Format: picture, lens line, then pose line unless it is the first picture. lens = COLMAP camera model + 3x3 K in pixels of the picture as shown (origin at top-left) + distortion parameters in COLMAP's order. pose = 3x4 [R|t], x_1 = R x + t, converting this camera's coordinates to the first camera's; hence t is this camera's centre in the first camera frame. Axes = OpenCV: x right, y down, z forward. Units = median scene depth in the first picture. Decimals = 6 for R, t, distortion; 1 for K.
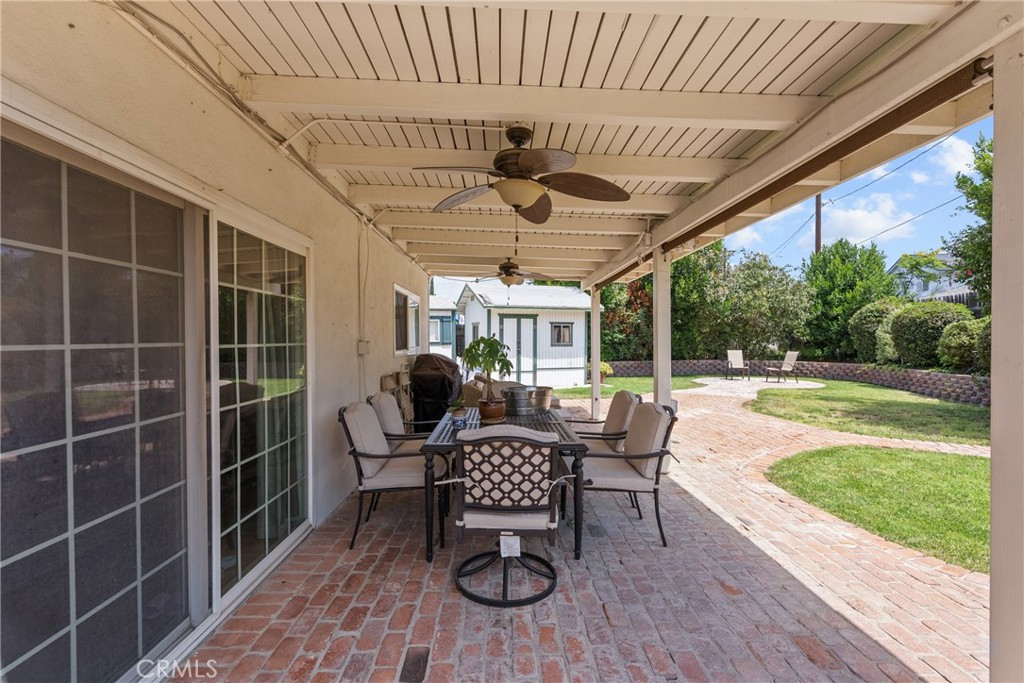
lens RADIAL K [[465.2, 0, 509.6], [0, 465.2, 345.9], [0, 0, 1]] dist [-0.004296, 0.002154]
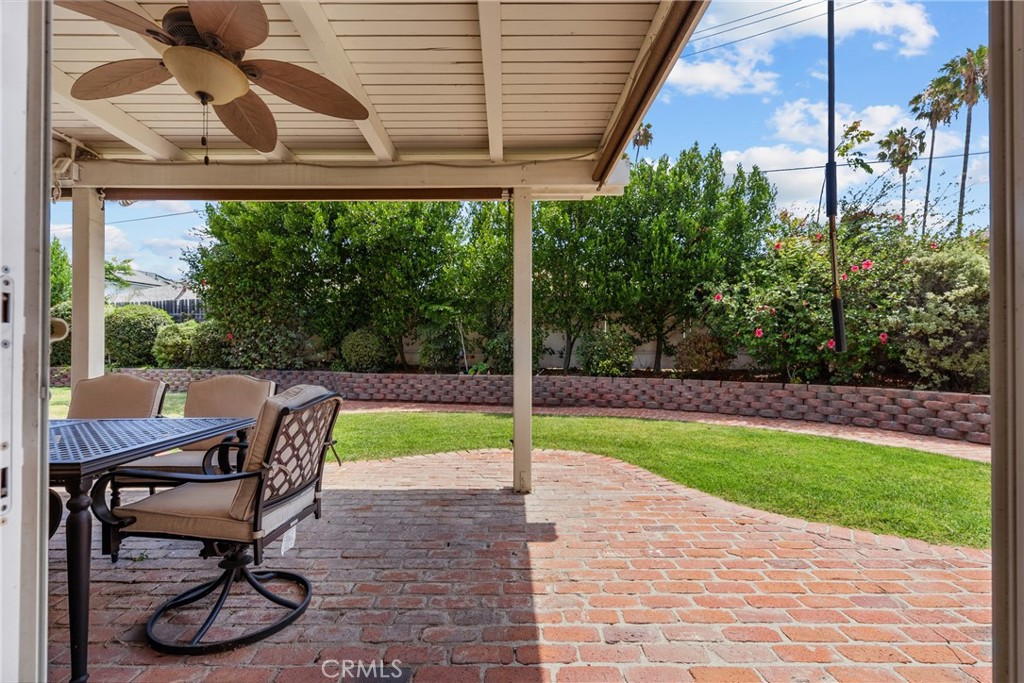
lens RADIAL K [[465.2, 0, 511.8], [0, 465.2, 342.2], [0, 0, 1]] dist [-0.004296, 0.002154]
pose [[0.012080, 0.017286, 0.999778, -0.149091], [0.014223, 0.999746, -0.017457, 0.020876], [-0.999826, 0.014430, 0.011831, 0.113429]]
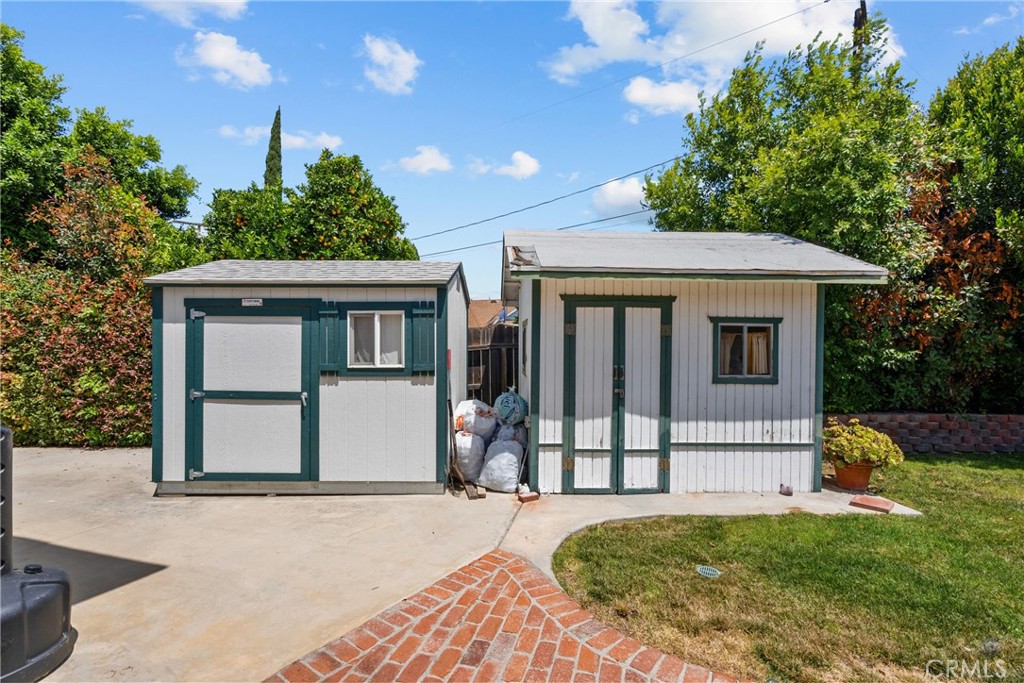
lens RADIAL K [[465.2, 0, 522.6], [0, 465.2, 345.9], [0, 0, 1]] dist [-0.004296, 0.002154]
pose [[0.954473, 0.011016, -0.298094, 0.057336], [-0.014410, 0.999854, -0.009191, -0.024302], [0.297949, 0.013068, 0.954492, 0.635164]]
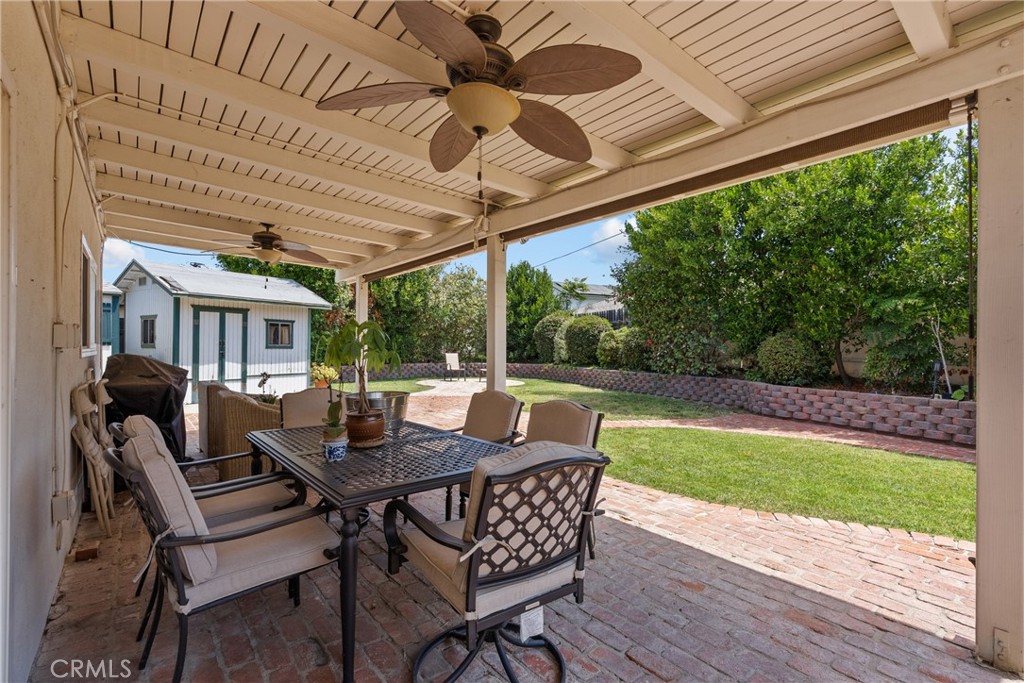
lens RADIAL K [[465.2, 0, 509.8], [0, 465.2, 344.3], [0, 0, 1]] dist [-0.004296, 0.002154]
pose [[0.786335, 0.010094, 0.617717, -0.082495], [0.000158, 0.999863, -0.016540, 0.007584], [-0.617800, 0.013104, 0.786226, 0.091473]]
